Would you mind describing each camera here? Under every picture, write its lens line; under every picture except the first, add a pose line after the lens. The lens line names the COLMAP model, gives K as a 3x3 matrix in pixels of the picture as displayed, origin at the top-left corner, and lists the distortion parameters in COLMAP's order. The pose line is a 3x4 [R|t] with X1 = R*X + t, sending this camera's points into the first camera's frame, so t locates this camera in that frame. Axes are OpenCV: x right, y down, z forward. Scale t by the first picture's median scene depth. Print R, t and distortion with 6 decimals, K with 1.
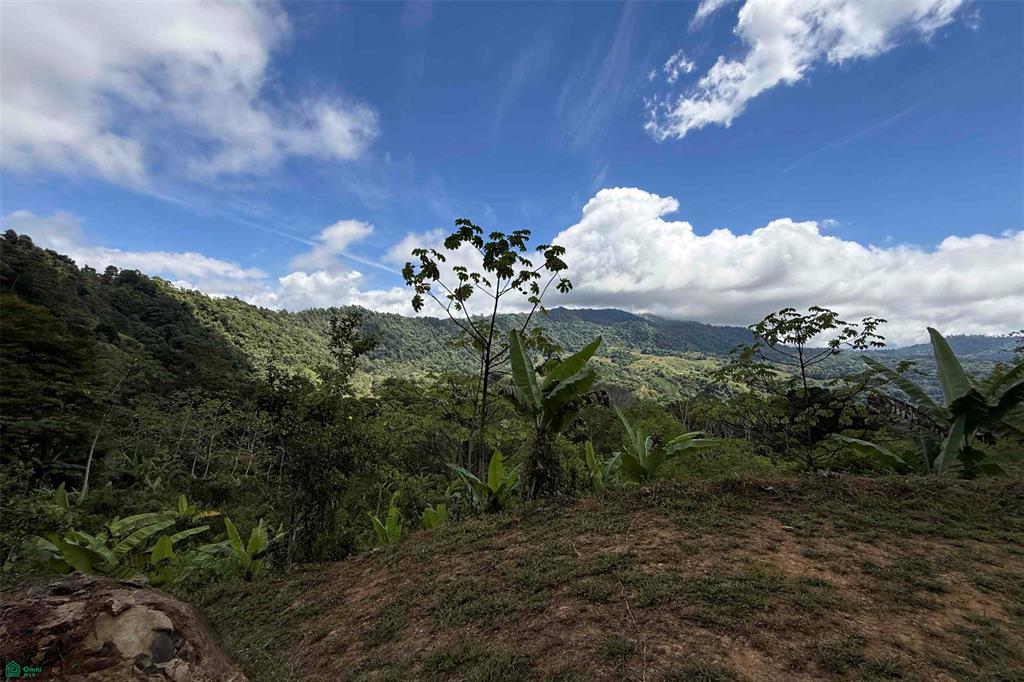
lens RADIAL K [[402.4, 0, 512.0], [0, 402.4, 341.0], [0, 0, 1]] dist [-0.000166, 0.000084]
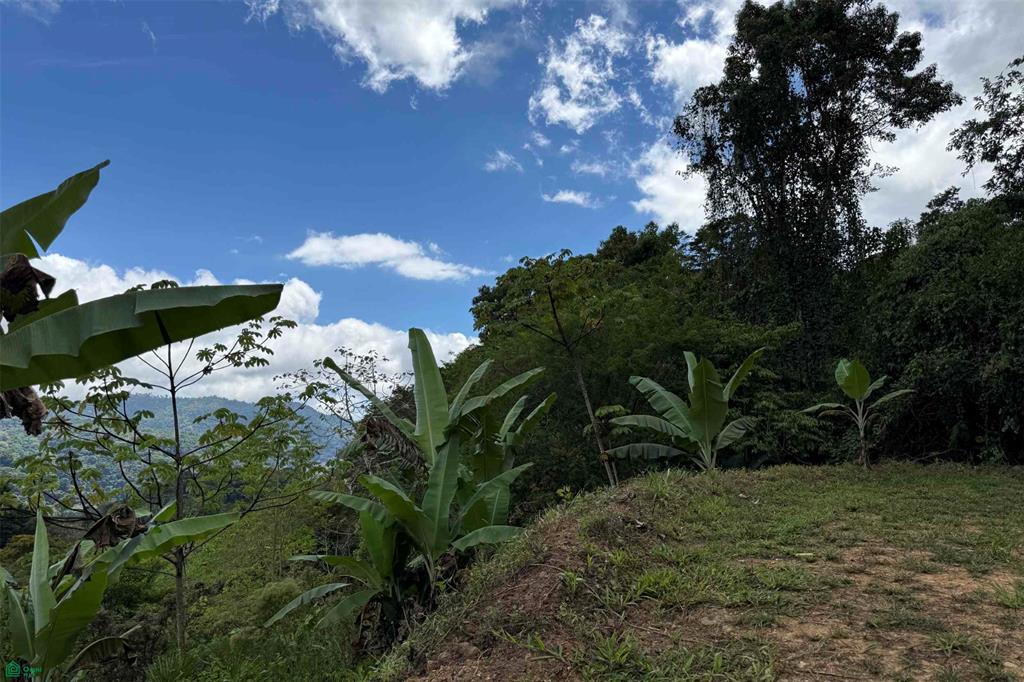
lens RADIAL K [[707.8, 0, 518.7], [0, 707.8, 342.1], [0, 0, 1]] dist [0.073911, -0.103809]
pose [[0.210558, 0.126516, 0.969360, -0.239630], [-0.054491, 0.991568, -0.117578, 0.155622], [-0.976062, -0.028064, 0.215676, 0.585007]]
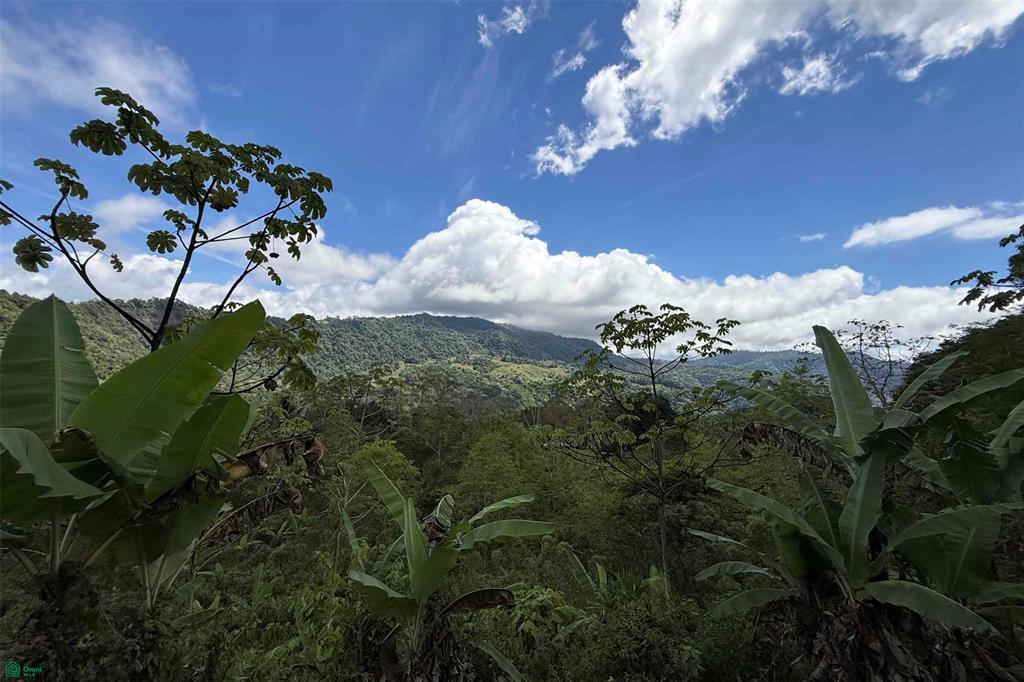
lens RADIAL K [[402.4, 0, 512.0], [0, 402.4, 341.0], [0, 0, 1]] dist [-0.000166, 0.000084]
pose [[0.943562, 0.028254, 0.329990, 0.313886], [-0.022522, 0.999522, -0.021181, 0.025539], [-0.330430, 0.012554, 0.943747, 0.564882]]
